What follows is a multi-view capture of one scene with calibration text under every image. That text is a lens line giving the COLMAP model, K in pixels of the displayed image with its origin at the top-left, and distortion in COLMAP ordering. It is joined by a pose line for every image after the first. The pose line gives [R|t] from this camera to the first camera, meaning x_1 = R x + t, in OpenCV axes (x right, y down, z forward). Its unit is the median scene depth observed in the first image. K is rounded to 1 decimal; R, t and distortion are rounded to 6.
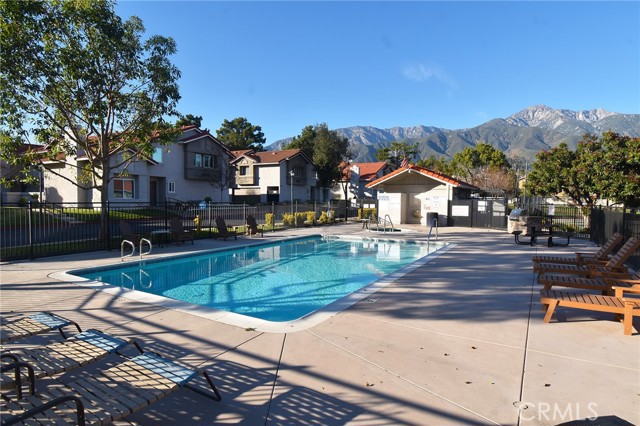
lens RADIAL K [[347.8, 0, 320.1], [0, 347.8, 220.6], [0, 0, 1]] dist [0.005075, -0.020945]
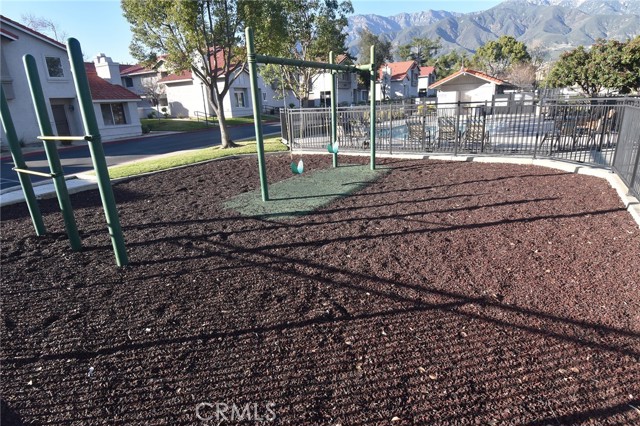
lens RADIAL K [[347.8, 0, 320.1], [0, 347.8, 220.6], [0, 0, 1]] dist [0.005075, -0.020945]
pose [[0.998578, -0.050462, -0.017194, -0.266614], [0.053206, 0.963556, 0.262162, 0.020340], [0.003339, -0.262704, 0.964871, -0.390704]]
